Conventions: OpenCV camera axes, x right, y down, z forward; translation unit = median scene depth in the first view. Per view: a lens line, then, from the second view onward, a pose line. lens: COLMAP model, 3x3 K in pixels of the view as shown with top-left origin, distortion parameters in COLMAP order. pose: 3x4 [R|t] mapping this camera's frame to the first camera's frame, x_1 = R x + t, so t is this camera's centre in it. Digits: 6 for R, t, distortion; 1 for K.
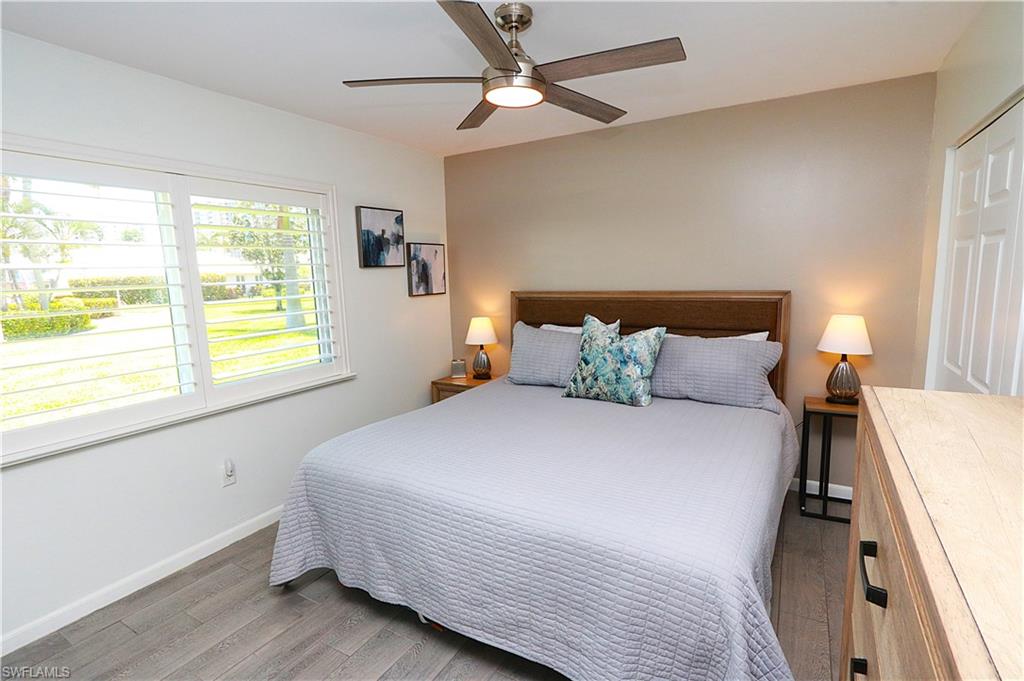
lens RADIAL K [[486.3, 0, 512.0], [0, 486.3, 340.5], [0, 0, 1]] dist [-0.018285, 0.000020]
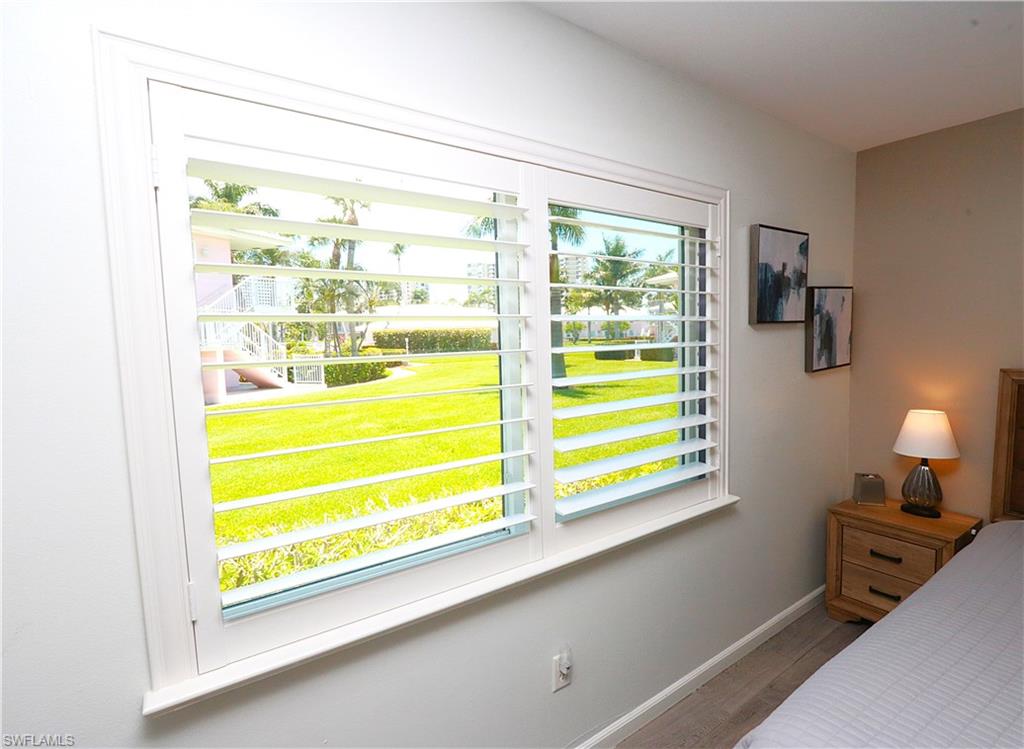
lens RADIAL K [[508.9, 0, 566.8], [0, 508.9, 374.6], [0, 0, 1]] dist [-0.022925, 0.000010]
pose [[0.928460, 0.041704, -0.369084, -0.280125], [-0.060119, 0.997447, -0.038528, -0.046861], [0.366535, 0.057960, 0.928597, 0.313672]]
